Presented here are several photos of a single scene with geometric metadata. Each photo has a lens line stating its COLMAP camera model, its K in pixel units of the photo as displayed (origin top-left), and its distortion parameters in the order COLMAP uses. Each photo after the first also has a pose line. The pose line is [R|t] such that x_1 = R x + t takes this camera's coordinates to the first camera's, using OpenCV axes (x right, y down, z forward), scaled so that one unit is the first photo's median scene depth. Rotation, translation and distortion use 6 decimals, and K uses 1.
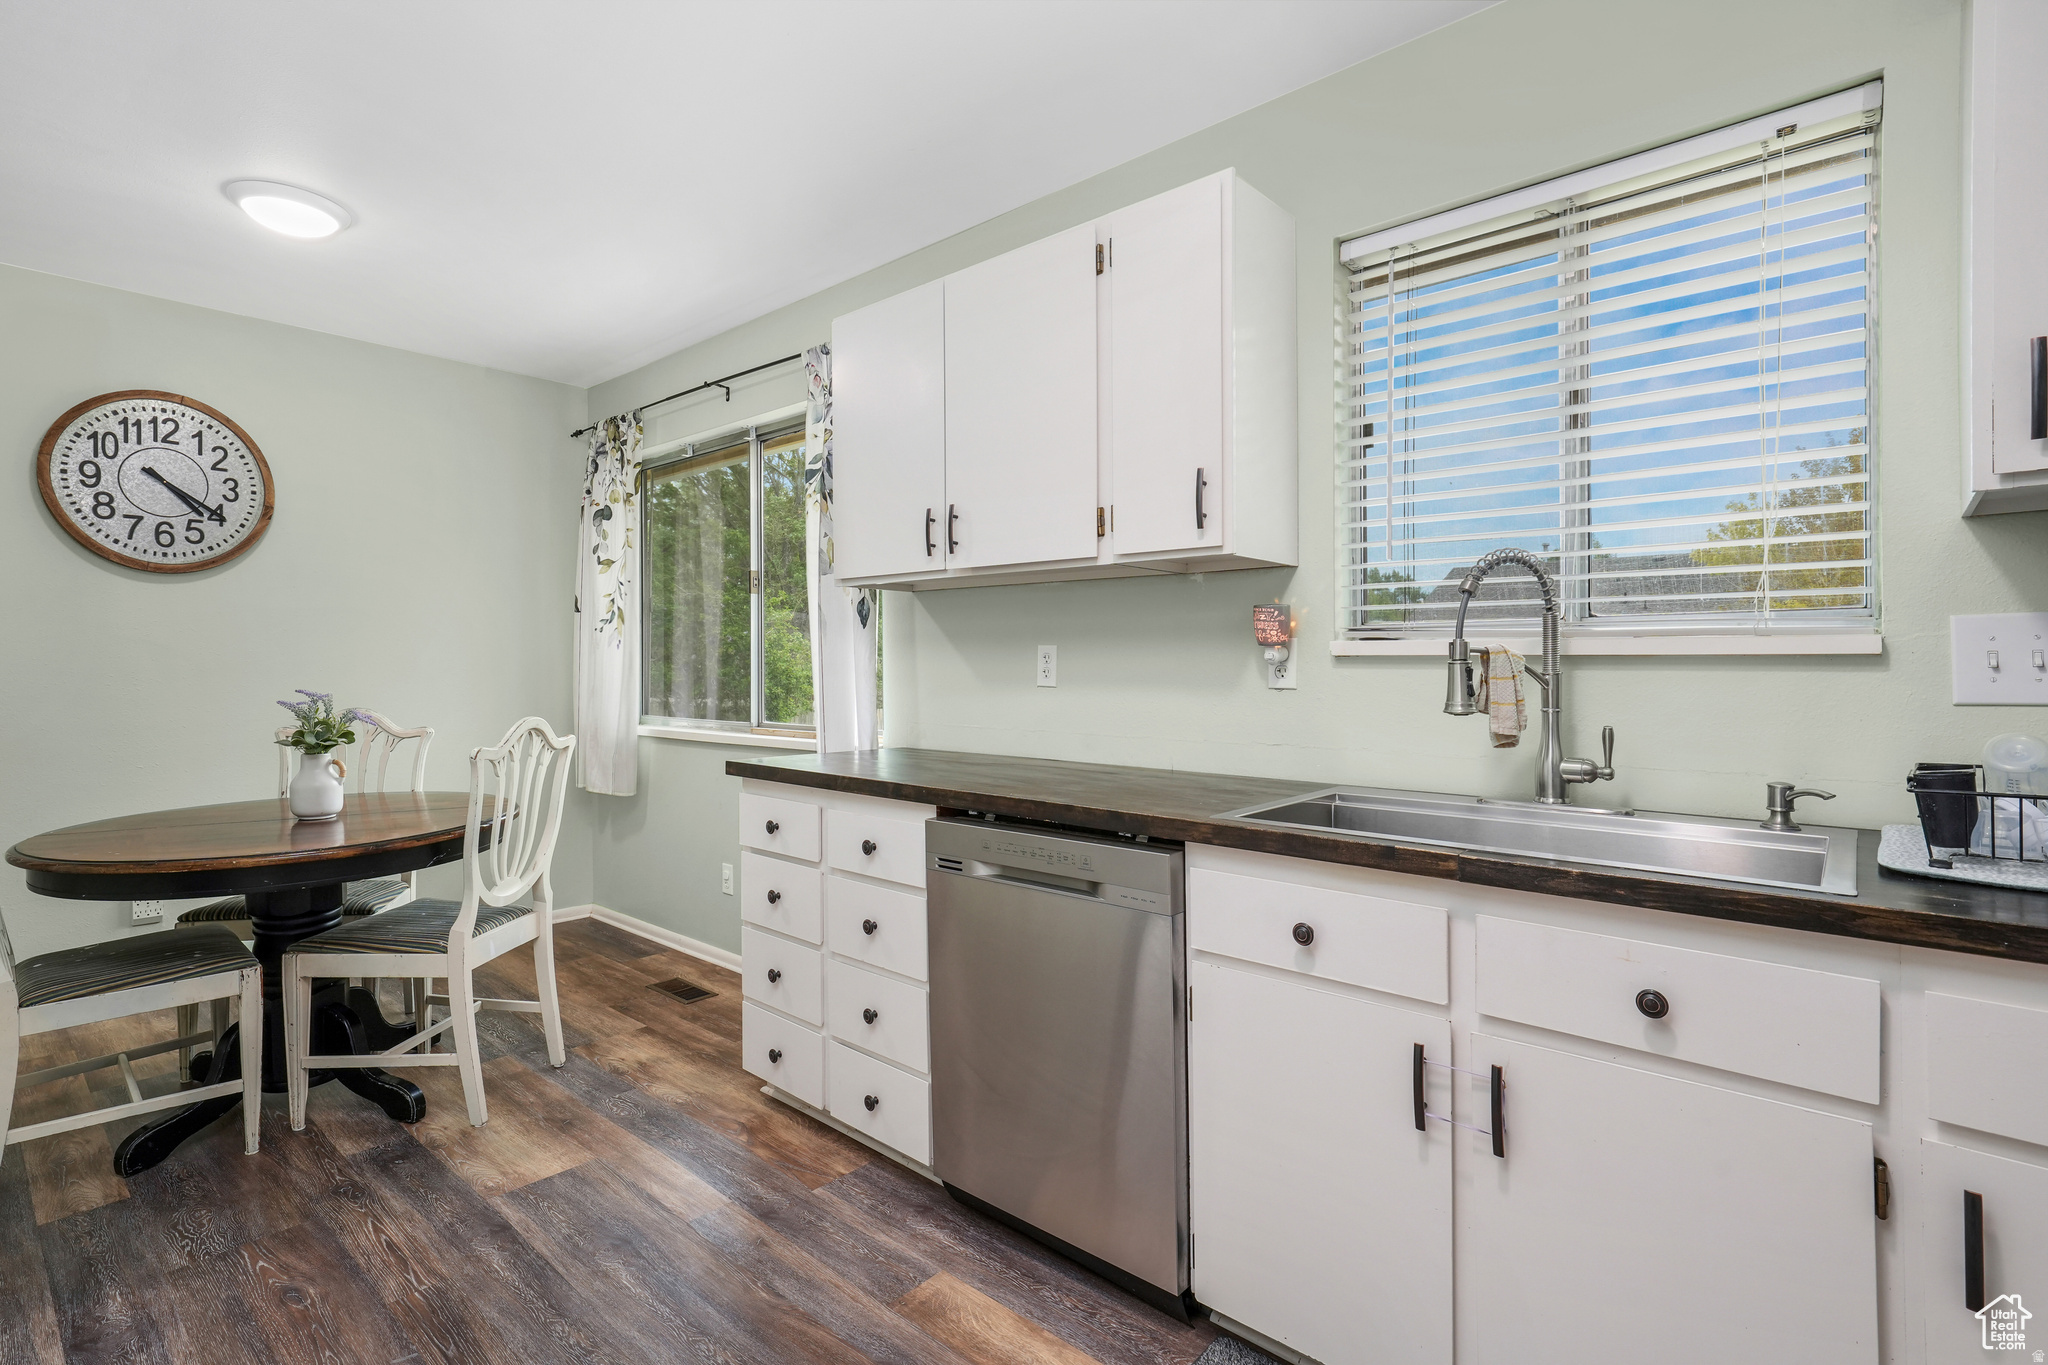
lens RADIAL K [[967.7, 0, 1024.6], [0, 967.7, 686.0], [0, 0, 1]] dist [-0.007779, 0.006120]
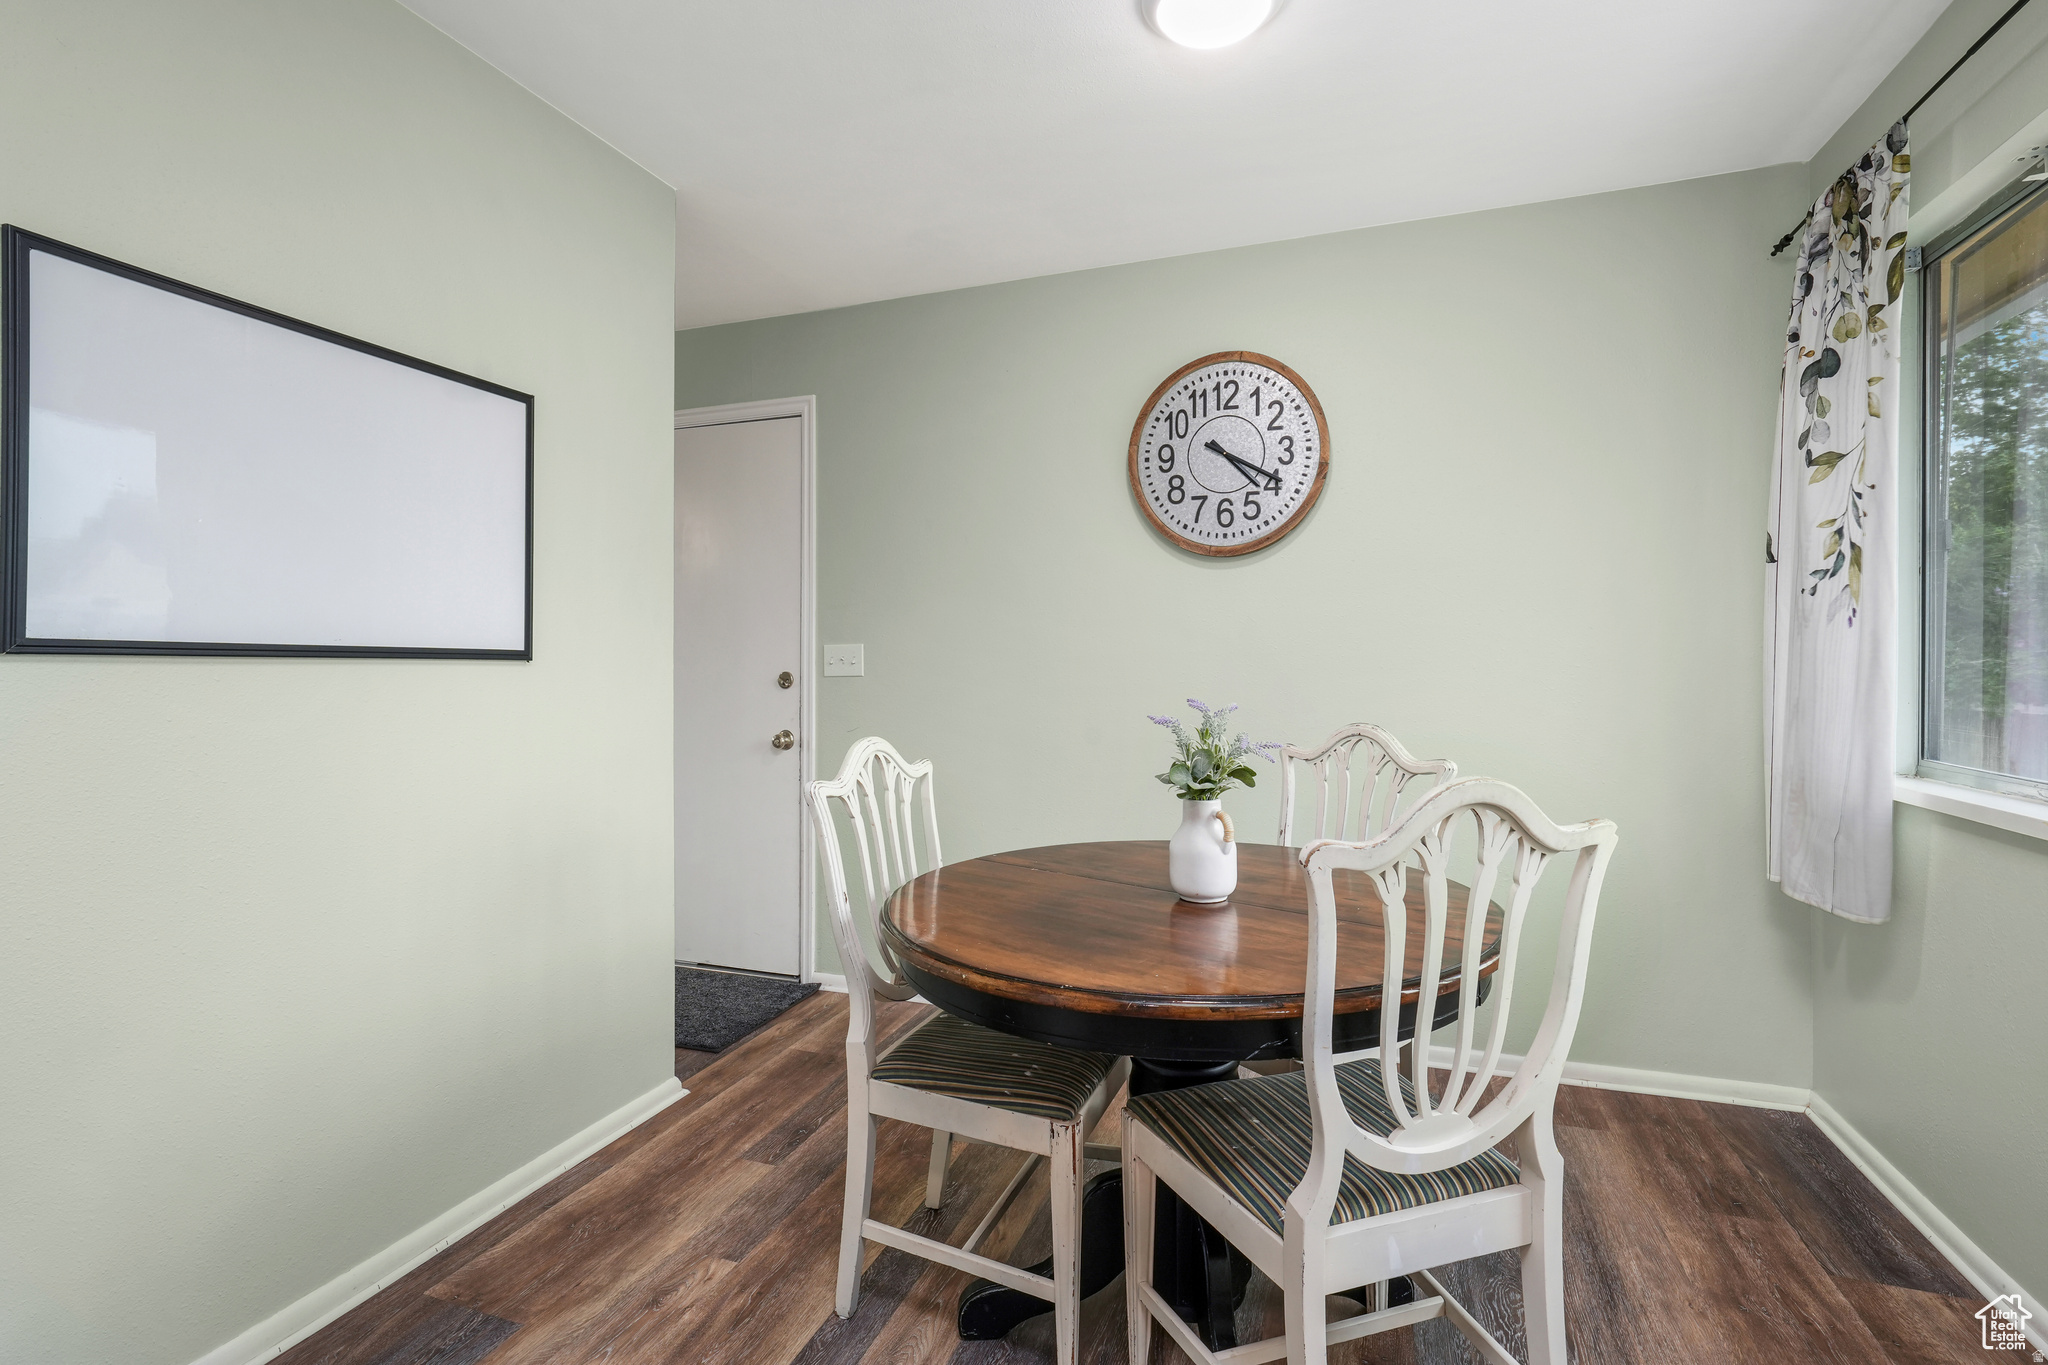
lens RADIAL K [[967.7, 0, 1022.2], [0, 967.7, 666.1], [0, 0, 1]] dist [-0.007779, 0.006120]
pose [[0.370777, 0.002969, -0.928717, -0.137353], [-0.014455, 0.999892, -0.002574, -0.011895], [0.928610, 0.014379, 0.370779, 0.502636]]
